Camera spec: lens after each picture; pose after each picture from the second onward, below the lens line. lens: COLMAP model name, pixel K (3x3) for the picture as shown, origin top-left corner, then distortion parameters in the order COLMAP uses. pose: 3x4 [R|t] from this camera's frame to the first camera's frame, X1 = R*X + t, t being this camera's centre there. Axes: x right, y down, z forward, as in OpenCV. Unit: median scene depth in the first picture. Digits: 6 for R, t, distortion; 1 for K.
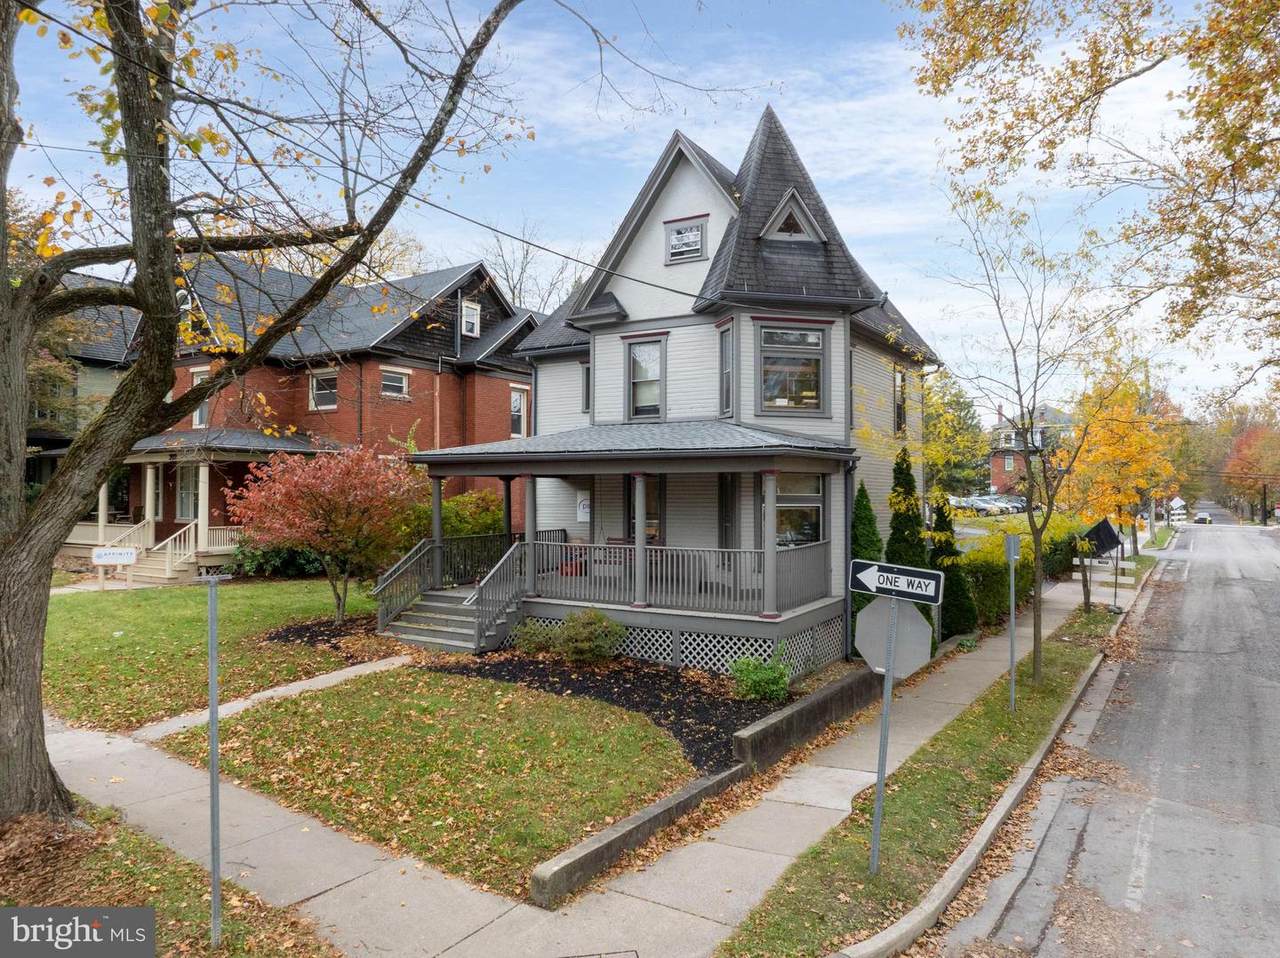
lens RADIAL K [[908.4, 0, 638.0], [0, 908.4, 480.6], [0, 0, 1]] dist [-0.011590, -0.004790]
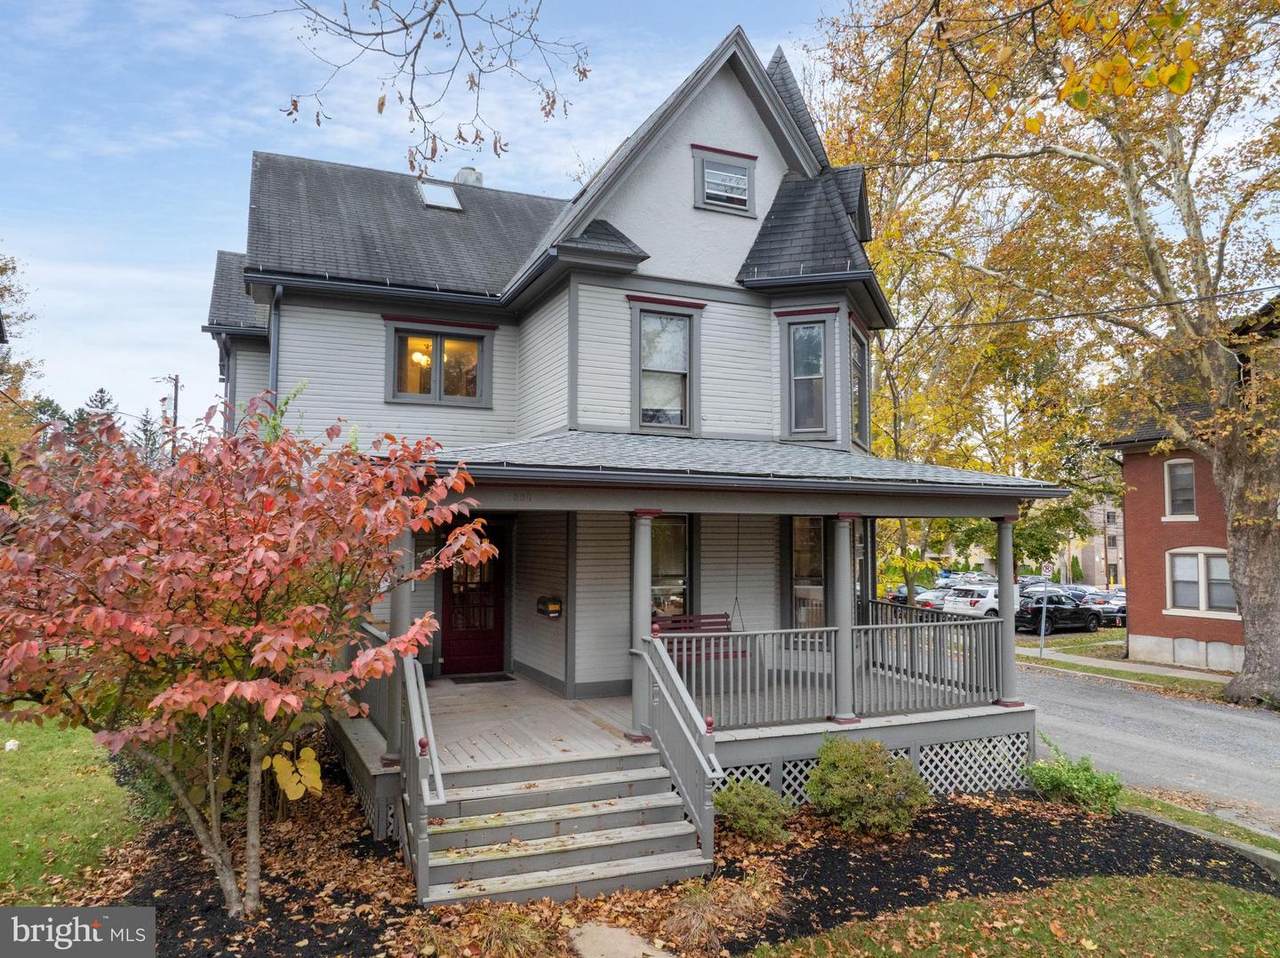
lens RADIAL K [[908.4, 0, 639.3], [0, 908.4, 482.4], [0, 0, 1]] dist [-0.011590, -0.004790]
pose [[0.578203, 0.060479, 0.813648, -0.539970], [-0.014474, 0.997852, -0.063886, 0.012430], [-0.815764, 0.025162, 0.577837, 0.651739]]
